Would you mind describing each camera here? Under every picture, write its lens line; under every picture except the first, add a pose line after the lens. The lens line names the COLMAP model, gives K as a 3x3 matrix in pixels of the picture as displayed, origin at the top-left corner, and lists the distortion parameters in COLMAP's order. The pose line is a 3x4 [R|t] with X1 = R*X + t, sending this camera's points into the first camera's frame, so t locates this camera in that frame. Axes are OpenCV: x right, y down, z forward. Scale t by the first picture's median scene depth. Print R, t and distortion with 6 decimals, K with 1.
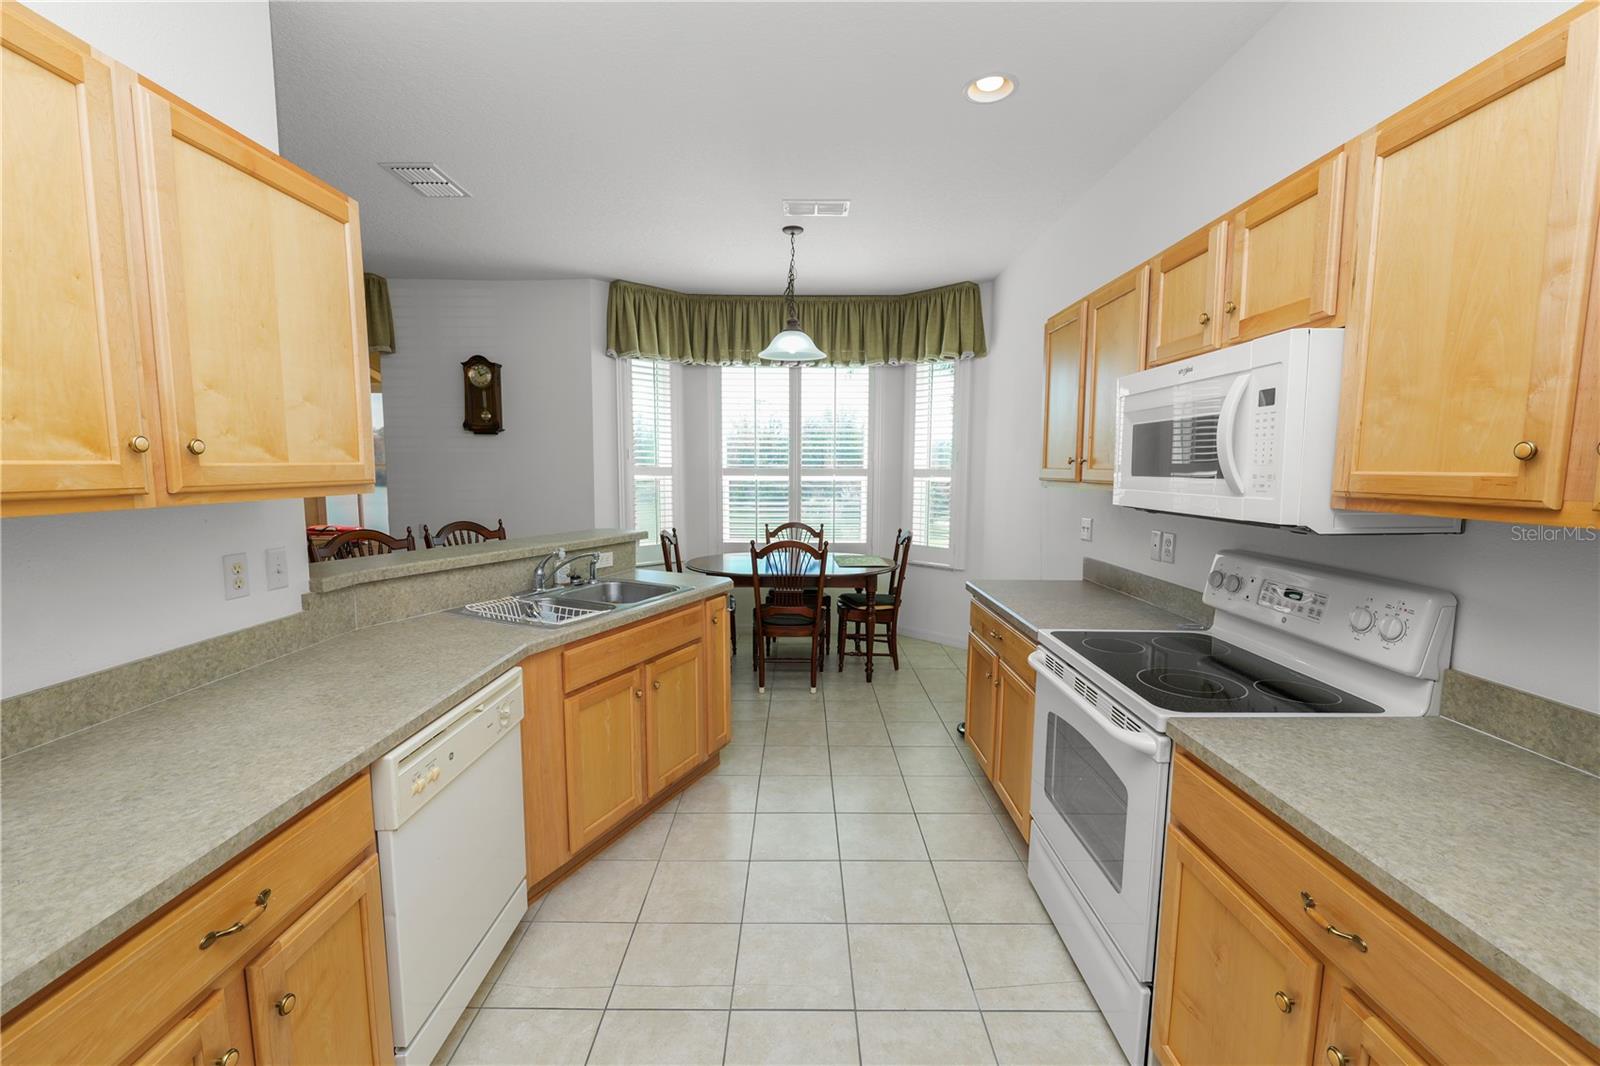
lens RADIAL K [[651.5, 0, 799.2], [0, 651.5, 535.9], [0, 0, 1]] dist [-0.014019, 0.000227]
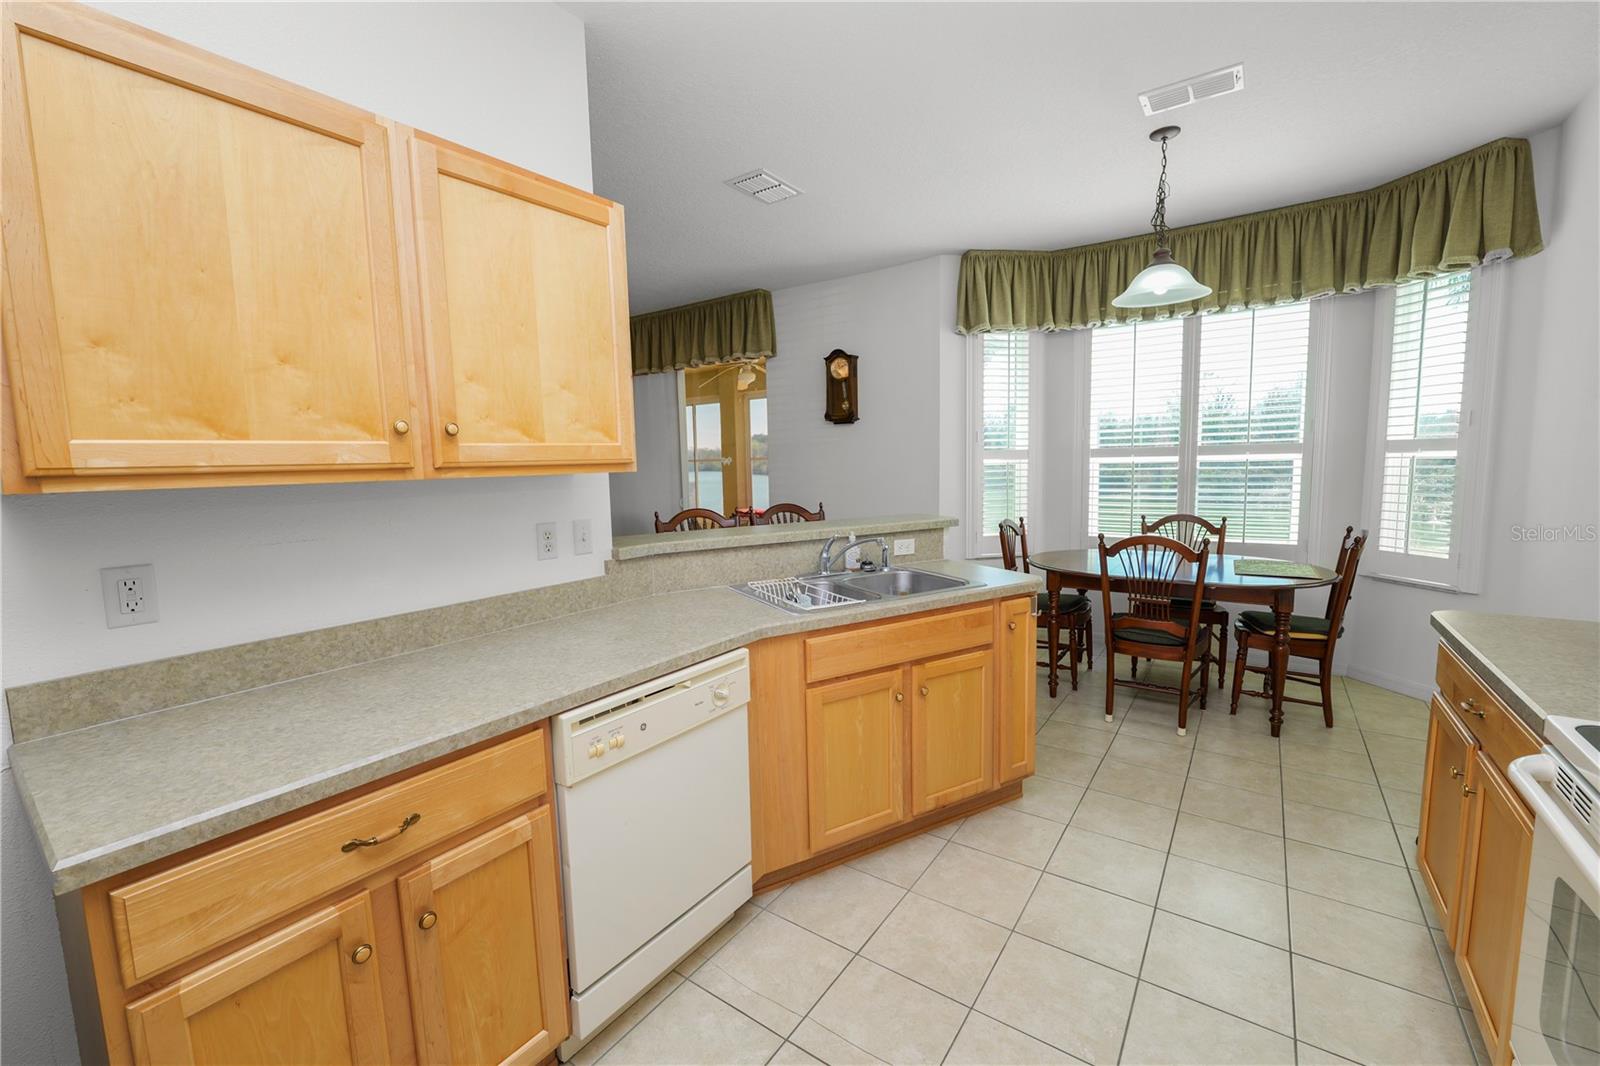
lens RADIAL K [[649.5, 0, 798.8], [0, 649.5, 530.3], [0, 0, 1]] dist [-0.011662, 0.000387]
pose [[0.813109, 0.036715, -0.580952, 0.094687], [-0.033897, 0.999302, 0.015711, 0.002953], [0.581123, 0.006918, 0.813786, 0.121996]]
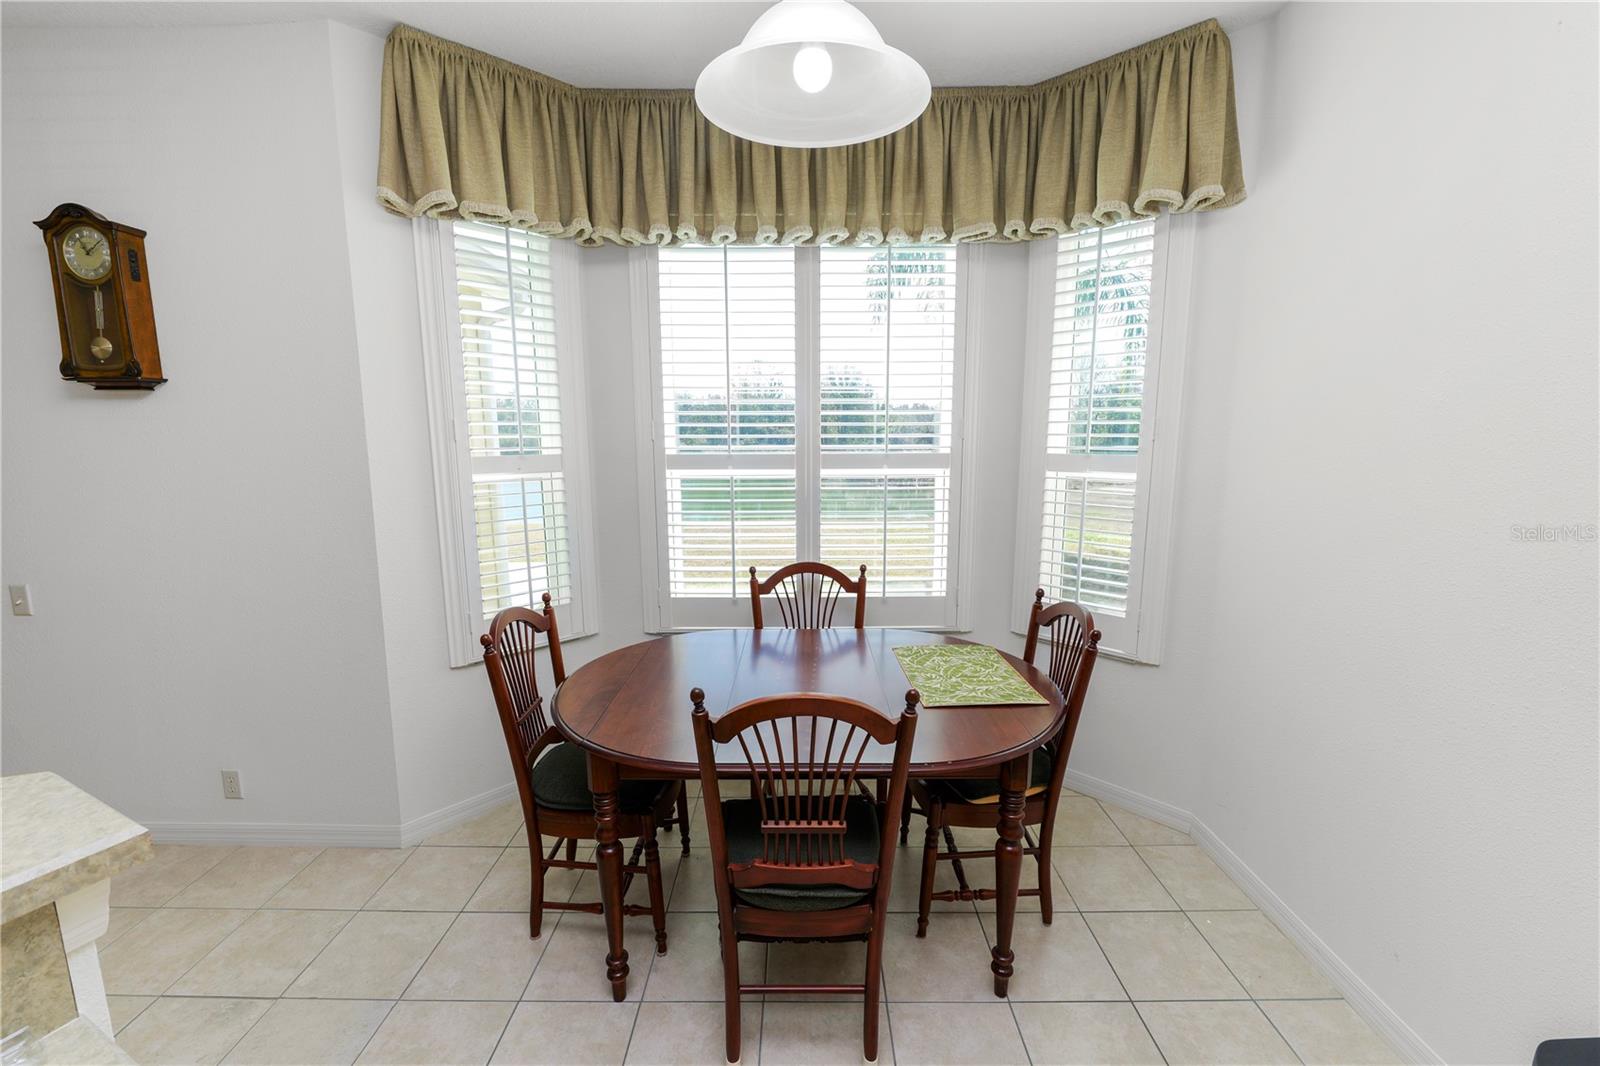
lens RADIAL K [[649.5, 0, 798.8], [0, 649.5, 530.3], [0, 0, 1]] dist [-0.011662, 0.000387]
pose [[0.999948, -0.007034, -0.007363, -0.014474], [0.007354, 0.998989, 0.044339, -0.092189], [0.007044, -0.044391, 0.998989, 0.678642]]
